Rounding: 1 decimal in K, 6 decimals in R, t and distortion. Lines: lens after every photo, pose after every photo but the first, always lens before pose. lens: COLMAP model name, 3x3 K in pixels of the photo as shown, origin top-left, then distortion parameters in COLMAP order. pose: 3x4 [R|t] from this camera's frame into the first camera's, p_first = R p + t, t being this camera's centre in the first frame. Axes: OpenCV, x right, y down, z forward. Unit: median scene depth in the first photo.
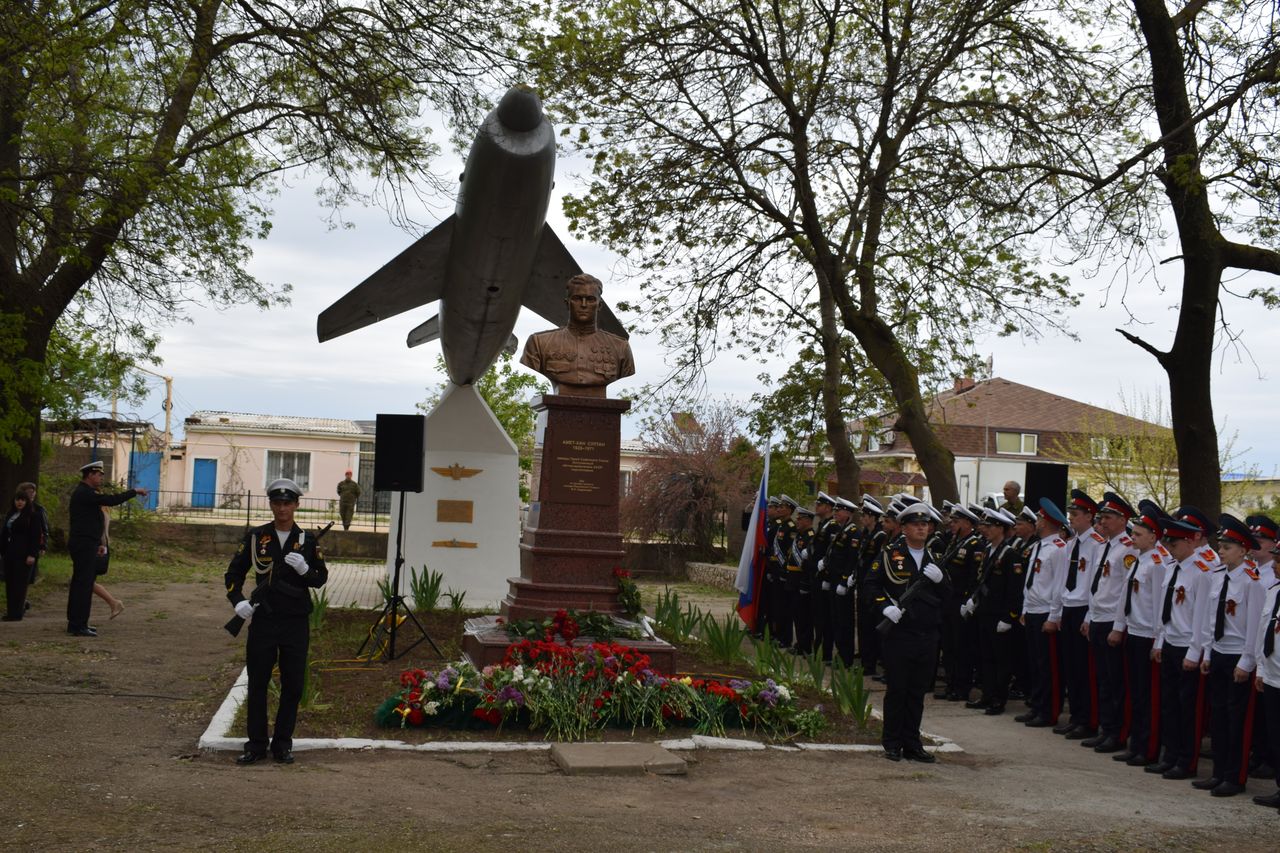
lens RADIAL K [[1347.9, 0, 640.0], [0, 1347.9, 426.5], [0, 0, 1]] dist [-0.027586, -0.017422]
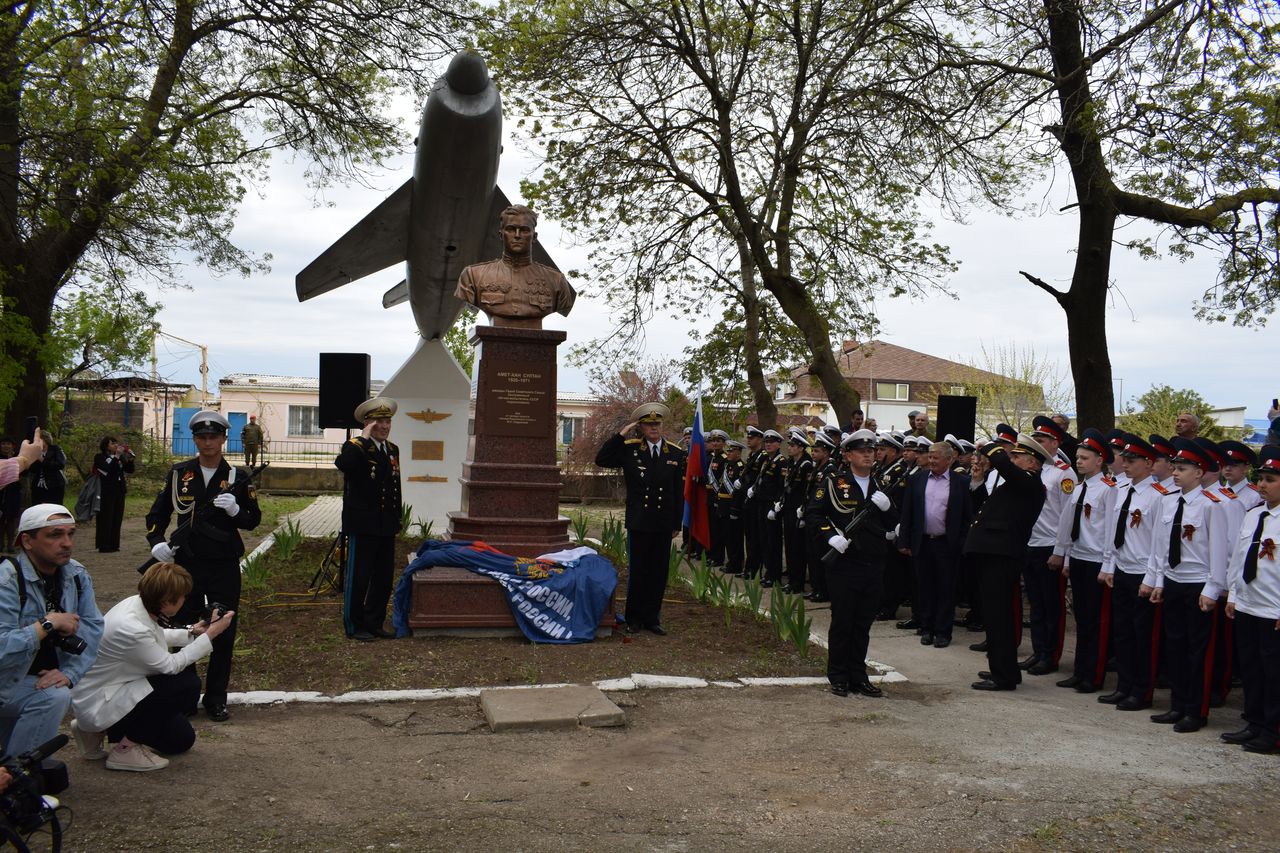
lens RADIAL K [[1005.1, 0, 640.0], [0, 1005.1, 426.5], [0, 0, 1]] dist [0.003750, 0.001704]
pose [[0.999043, -0.014311, 0.041343, 0.007744], [0.012733, 0.999189, 0.038187, 0.011411], [-0.041856, -0.037624, 0.998415, 0.127657]]
